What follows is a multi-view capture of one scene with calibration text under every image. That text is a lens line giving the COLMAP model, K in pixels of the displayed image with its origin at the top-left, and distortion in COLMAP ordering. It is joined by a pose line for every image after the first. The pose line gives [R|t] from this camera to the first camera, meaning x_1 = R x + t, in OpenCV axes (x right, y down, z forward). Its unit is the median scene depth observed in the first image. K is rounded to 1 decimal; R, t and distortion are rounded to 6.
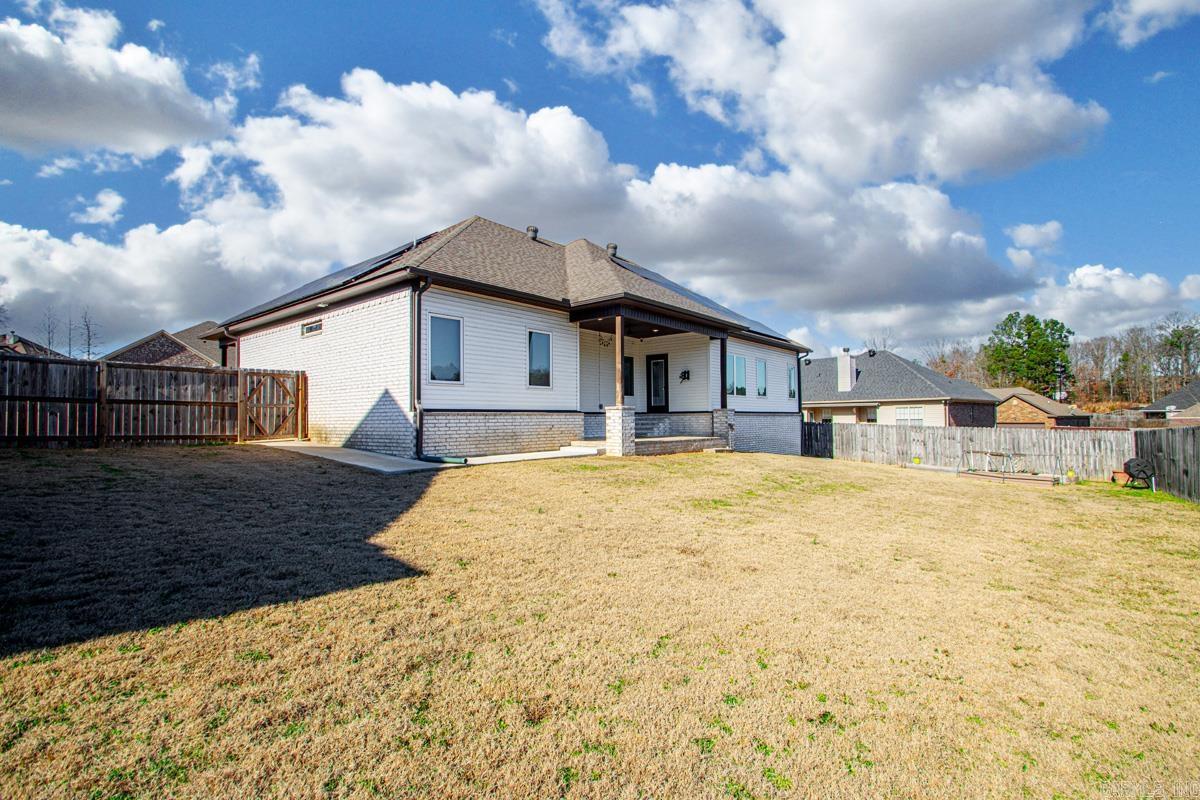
lens RADIAL K [[553.4, 0, 607.6], [0, 553.4, 403.0], [0, 0, 1]] dist [0.037612, -0.015740]
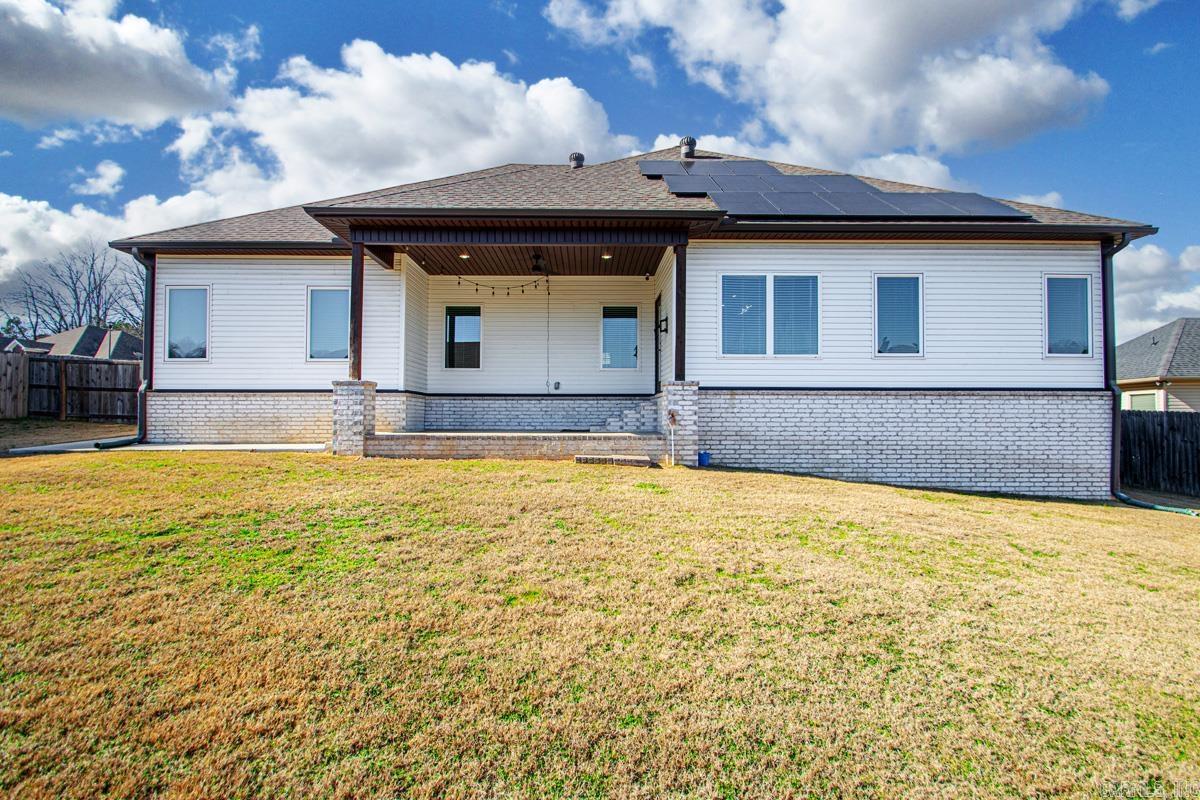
lens RADIAL K [[577.3, 0, 600.0], [0, 577.3, 400.0], [0, 0, 1]] dist [0.027021, -0.000311]
pose [[0.646425, -0.013345, -0.762861, 0.635910], [0.015621, 0.999869, -0.004255, 0.031276], [0.762818, -0.009166, 0.646549, 0.654955]]
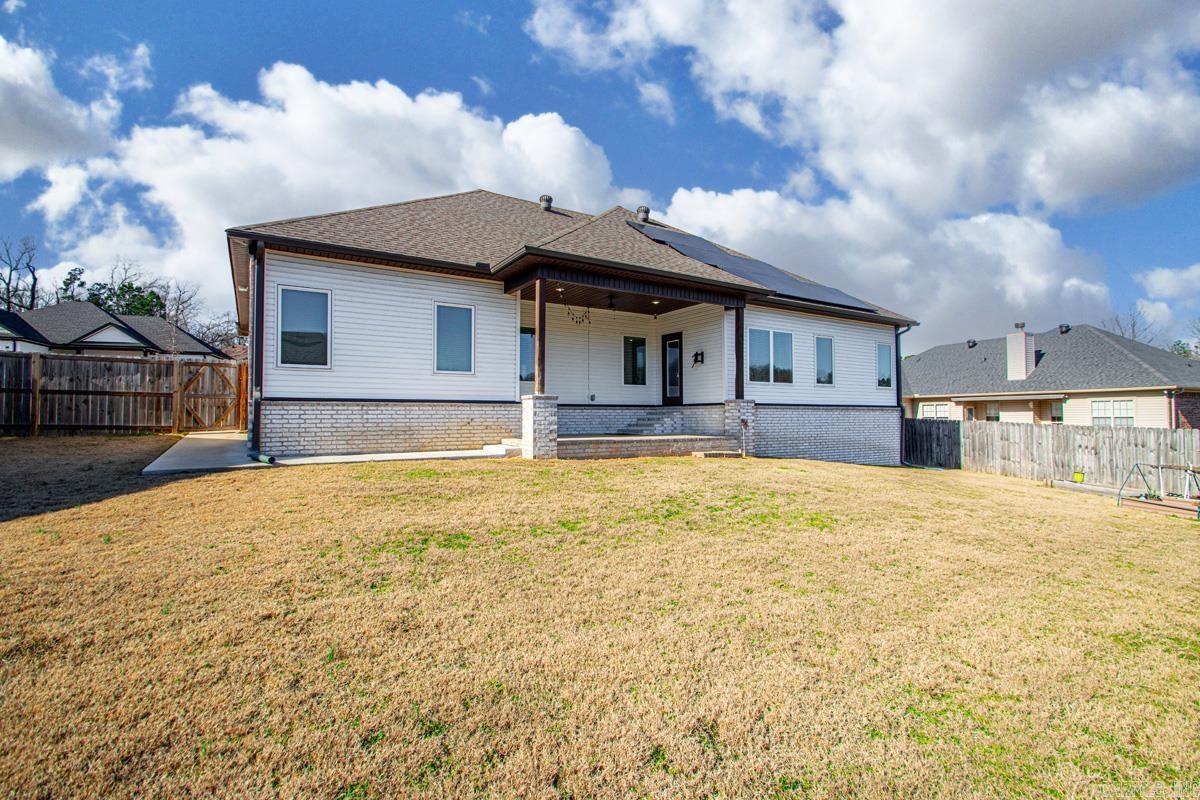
lens RADIAL K [[553.4, 0, 607.6], [0, 553.4, 403.0], [0, 0, 1]] dist [0.037612, -0.015740]
pose [[0.951050, -0.001811, -0.309033, 0.302590], [0.003182, 0.999987, 0.003933, 0.012229], [0.309022, -0.004724, 0.951043, 0.240523]]
